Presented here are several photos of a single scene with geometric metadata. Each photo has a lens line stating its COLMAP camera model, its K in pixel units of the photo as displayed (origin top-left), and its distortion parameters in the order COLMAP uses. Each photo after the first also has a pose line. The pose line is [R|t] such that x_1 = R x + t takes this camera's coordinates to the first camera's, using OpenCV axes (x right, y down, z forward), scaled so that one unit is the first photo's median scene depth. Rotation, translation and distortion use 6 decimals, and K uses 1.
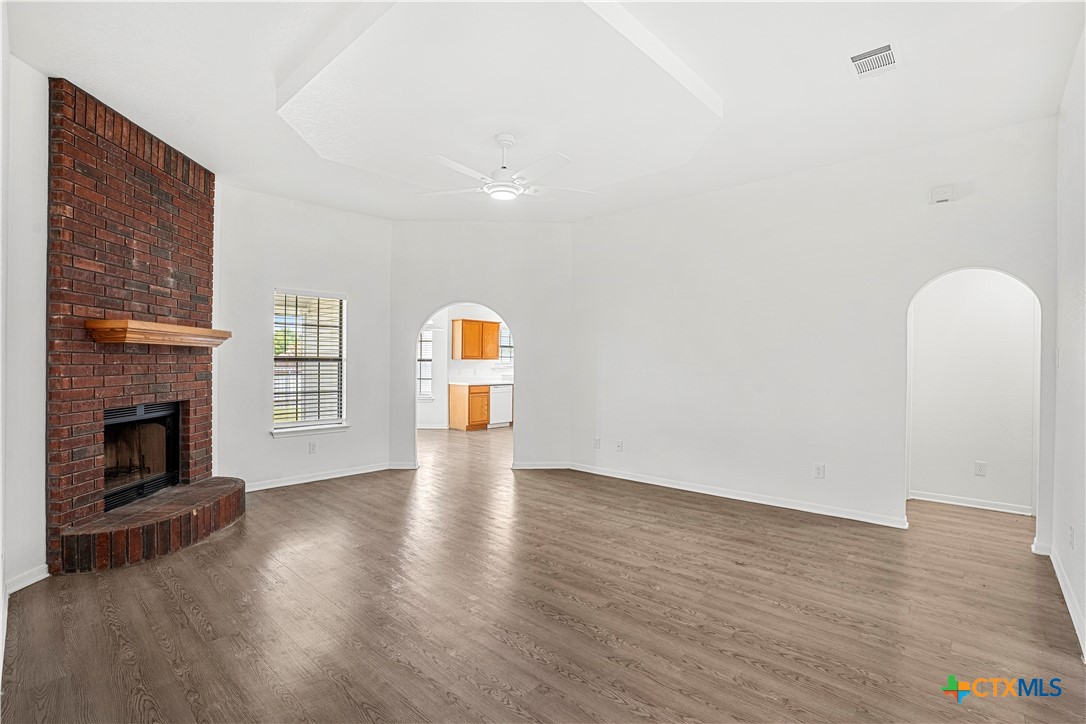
lens RADIAL K [[488.5, 0, 543.7], [0, 488.5, 361.6], [0, 0, 1]] dist [0.005279, -0.003516]
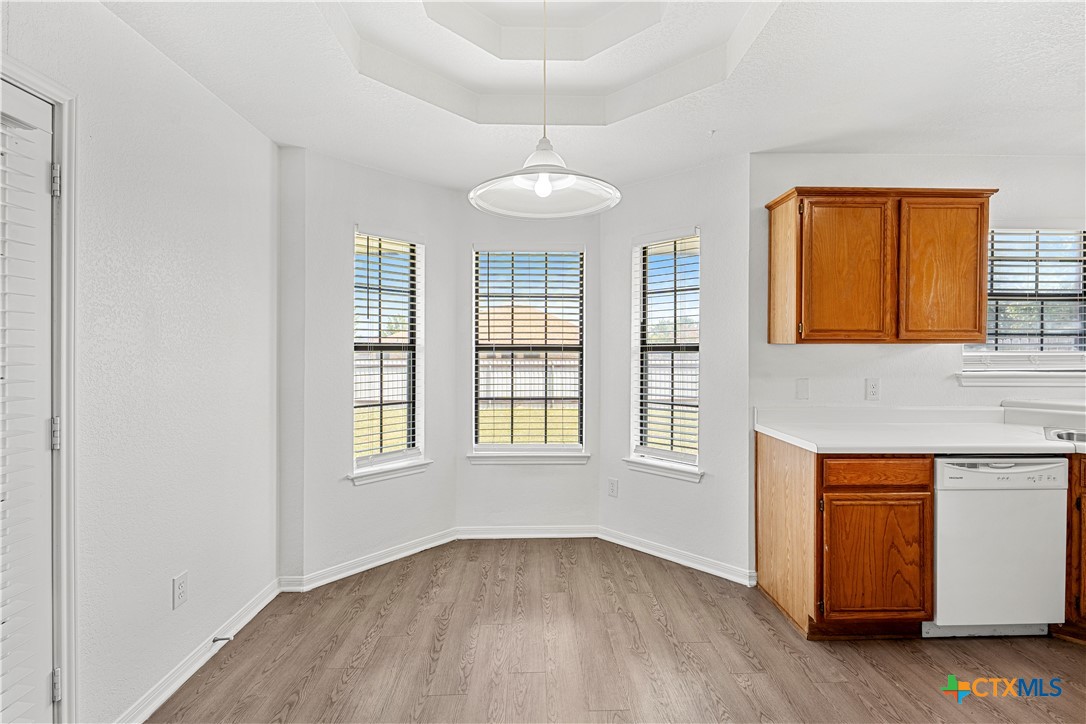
lens RADIAL K [[488.5, 0, 553.9], [0, 488.5, 350.6], [0, 0, 1]] dist [0.005279, -0.003516]
pose [[0.692472, -0.001481, -0.721444, -0.068069], [-0.000932, 0.999995, -0.002948, 0.000505], [0.721445, 0.002714, 0.692467, 0.711767]]
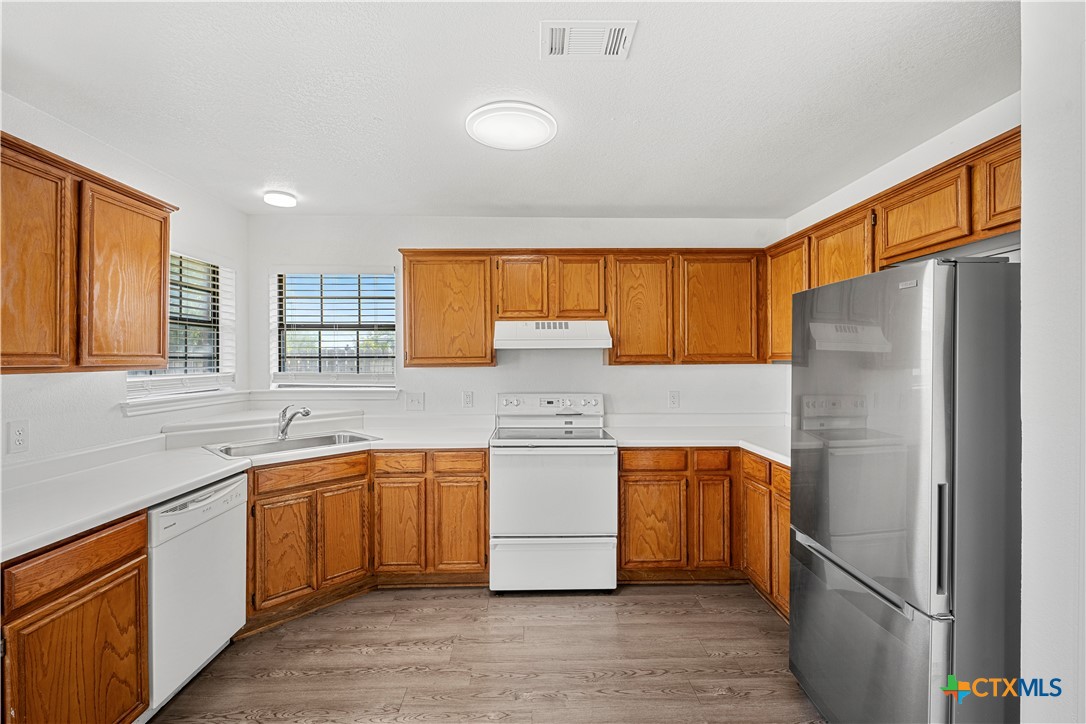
lens RADIAL K [[488.5, 0, 550.1], [0, 488.5, 360.0], [0, 0, 1]] dist [0.005279, -0.003516]
pose [[0.714959, -0.007945, 0.699121, -0.130569], [0.008997, 0.999957, 0.002163, -0.007810], [-0.699109, 0.004744, 0.715000, 0.753143]]
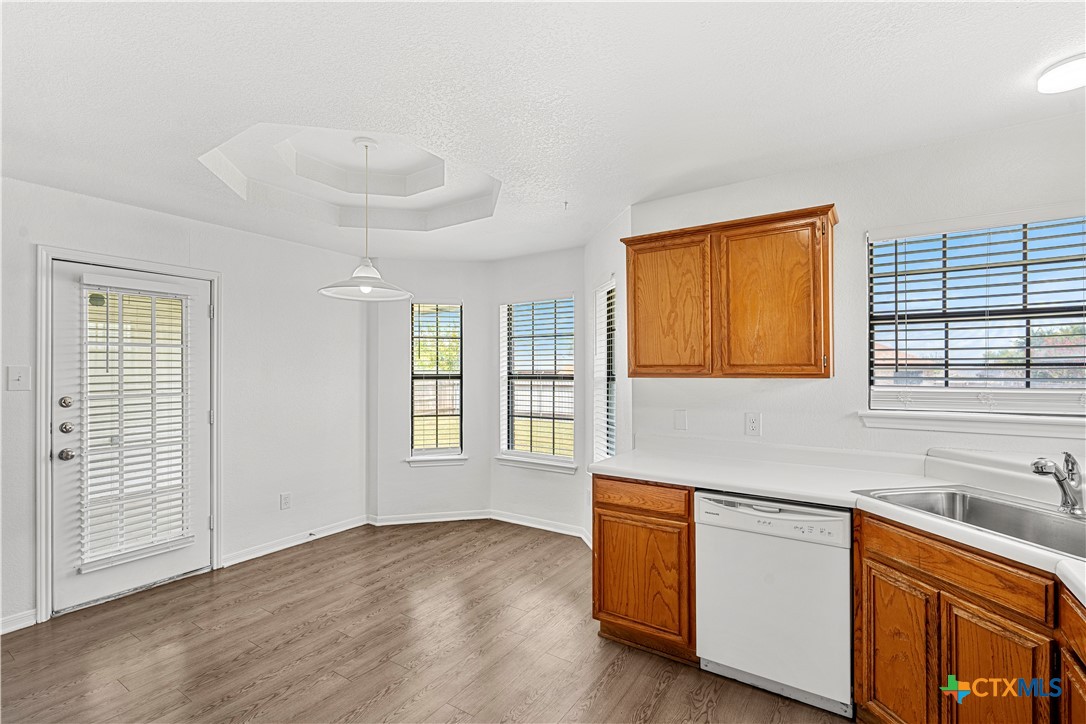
lens RADIAL K [[488.5, 0, 547.5], [0, 488.5, 363.7], [0, 0, 1]] dist [0.005279, -0.003516]
pose [[0.157041, -0.011861, -0.987521, 0.110603], [-0.000916, 0.999926, -0.012156, -0.008414], [0.987592, 0.002813, 0.157019, 0.890726]]
